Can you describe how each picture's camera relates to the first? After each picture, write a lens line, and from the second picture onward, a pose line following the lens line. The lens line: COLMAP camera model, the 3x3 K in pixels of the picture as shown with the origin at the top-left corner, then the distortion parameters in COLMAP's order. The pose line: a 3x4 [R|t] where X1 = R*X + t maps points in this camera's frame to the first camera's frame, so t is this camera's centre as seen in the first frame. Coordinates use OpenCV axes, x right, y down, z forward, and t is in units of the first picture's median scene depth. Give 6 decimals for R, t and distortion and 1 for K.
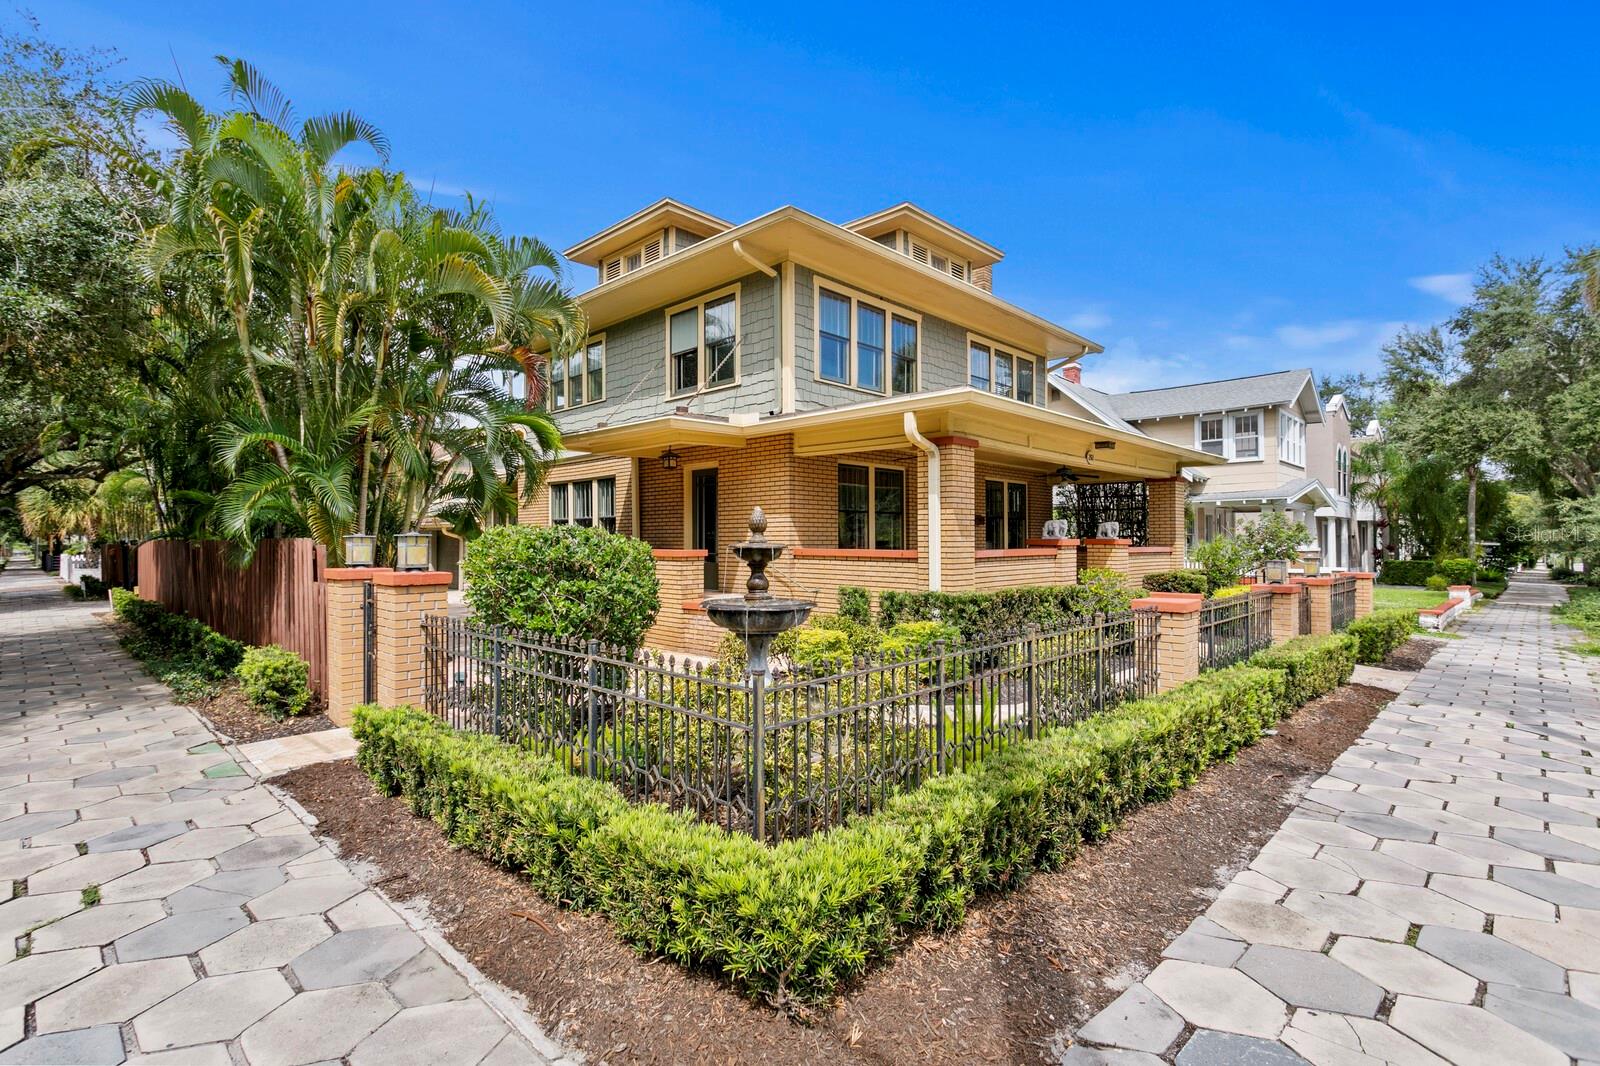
lens RADIAL K [[771.7, 0, 804.3], [0, 771.7, 534.1], [0, 0, 1]] dist [0.007485, 0.001112]
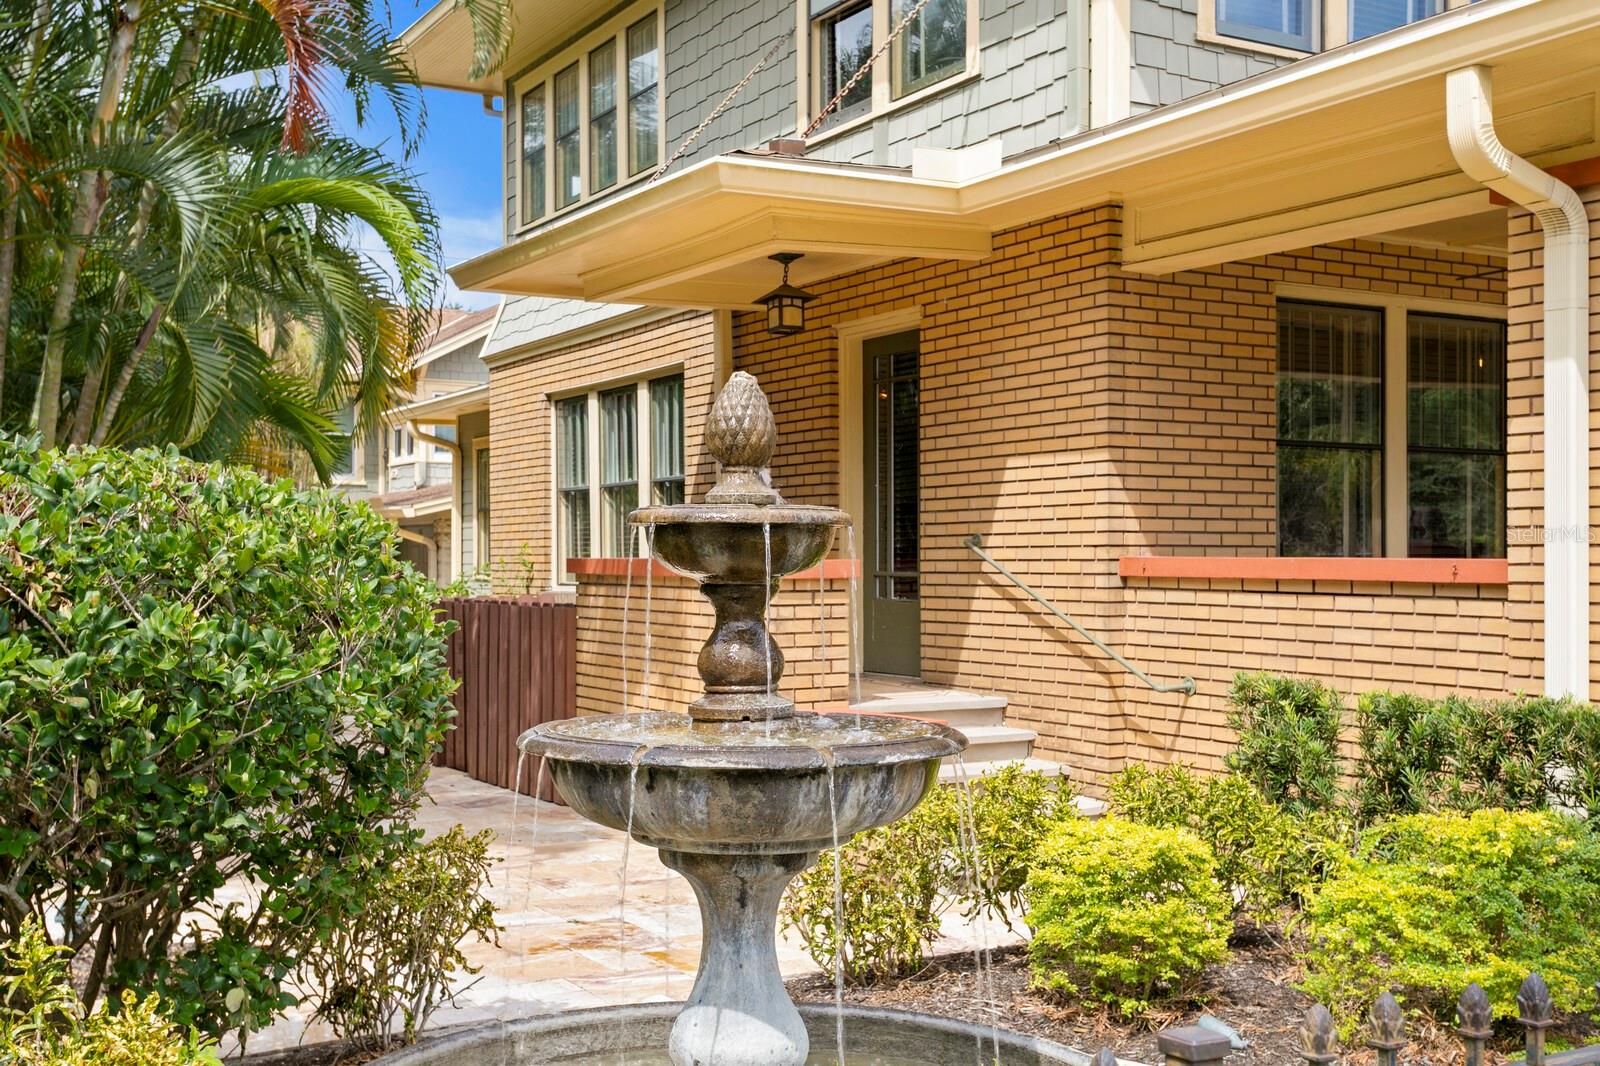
lens RADIAL K [[1809.0, 0, 793.1], [0, 1809.0, 543.2], [0, 0, 1]] dist [0.068742, 0.000000]
pose [[0.956721, -0.001579, -0.291004, 0.084517], [0.001877, 0.999998, 0.000744, 0.013899], [0.291002, -0.001259, 0.956722, 0.245836]]
